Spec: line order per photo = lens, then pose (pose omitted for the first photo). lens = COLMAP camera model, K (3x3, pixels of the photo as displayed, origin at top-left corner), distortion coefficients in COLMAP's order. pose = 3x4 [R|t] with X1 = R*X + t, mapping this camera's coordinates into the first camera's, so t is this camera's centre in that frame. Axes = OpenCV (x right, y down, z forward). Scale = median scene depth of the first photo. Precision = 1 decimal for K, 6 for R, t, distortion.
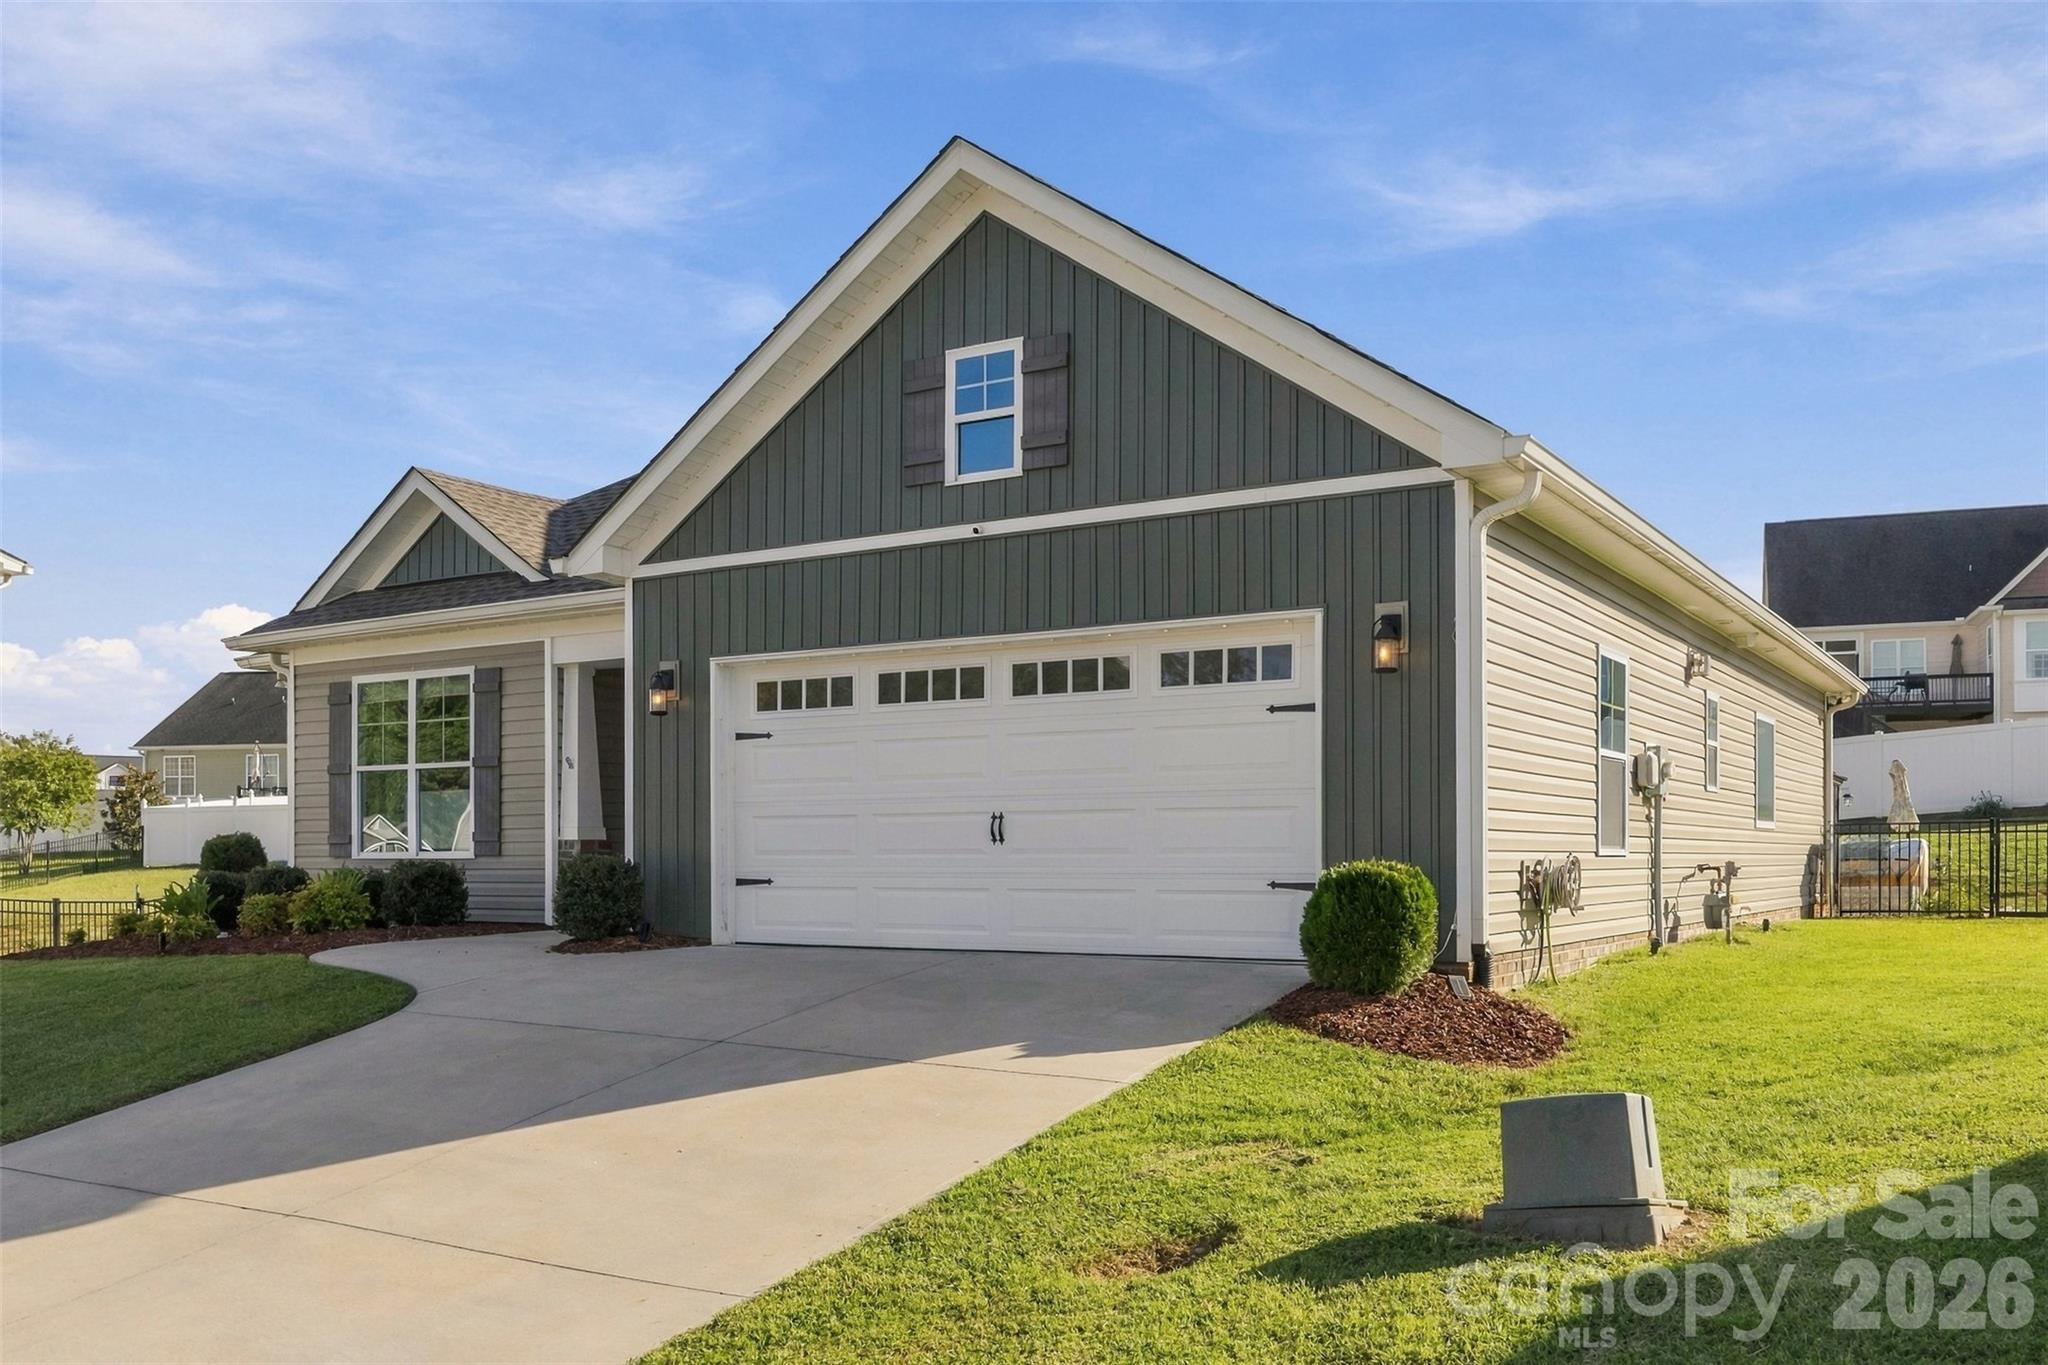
lens RADIAL K [[1741.3, 0, 1024.8], [0, 1741.3, 868.6], [0, 0, 1]] dist [0.005540, 0.000528]
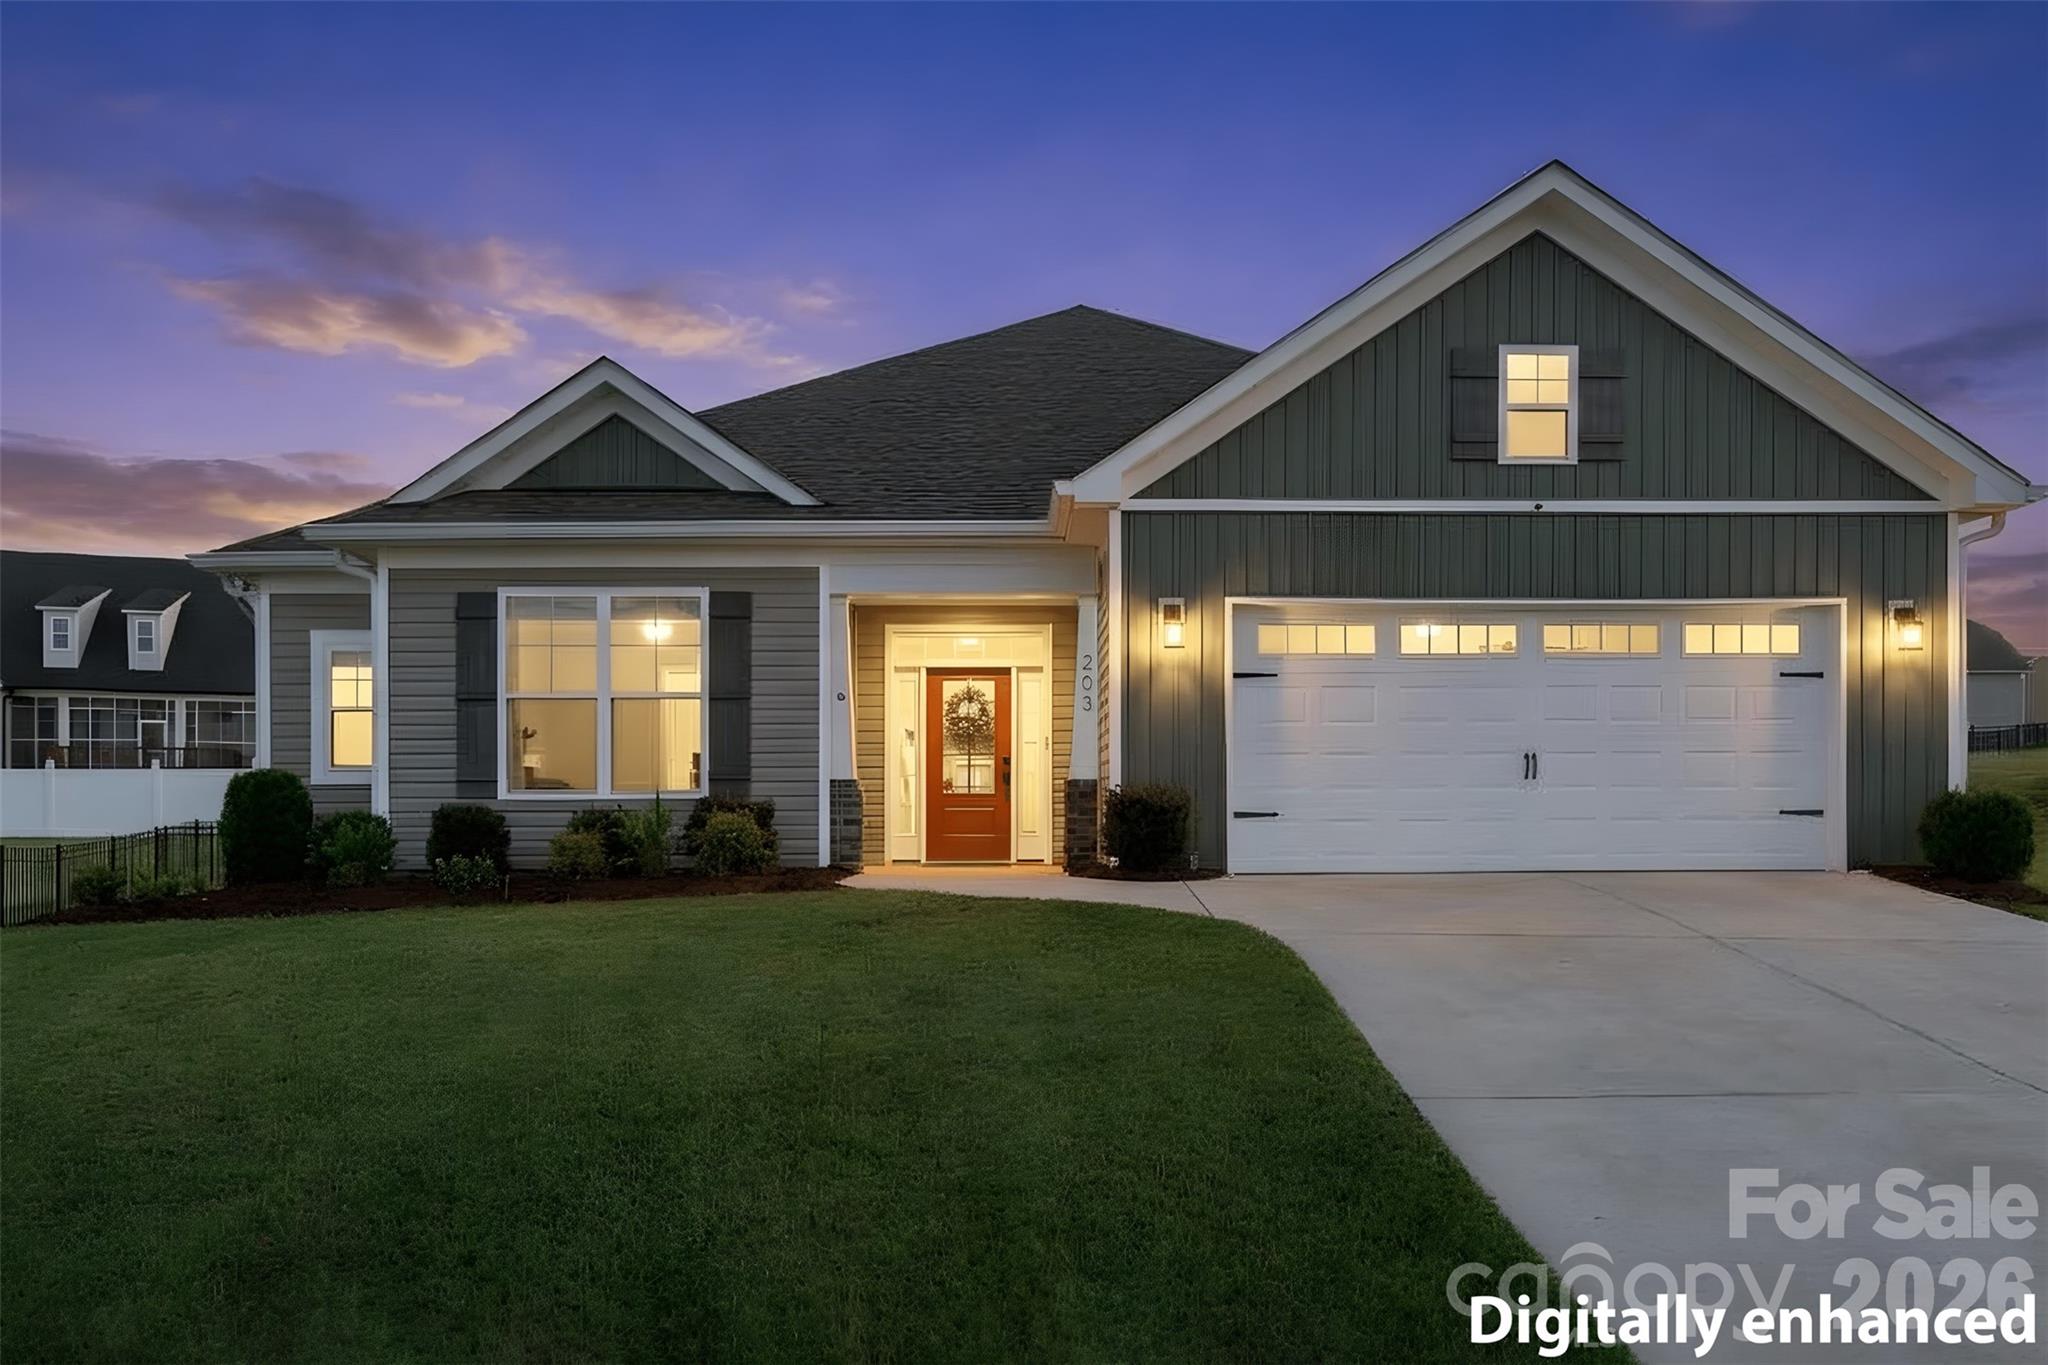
lens RADIAL K [[1364.3, 0, 1021.4], [0, 1364.3, 820.4], [0, 0, 1]] dist [-0.002851, -0.001295]
pose [[0.832987, -0.005609, 0.553264, -0.749481], [0.007655, 0.999970, -0.001387, 0.010729], [-0.553240, 0.005391, 0.833005, 0.408244]]
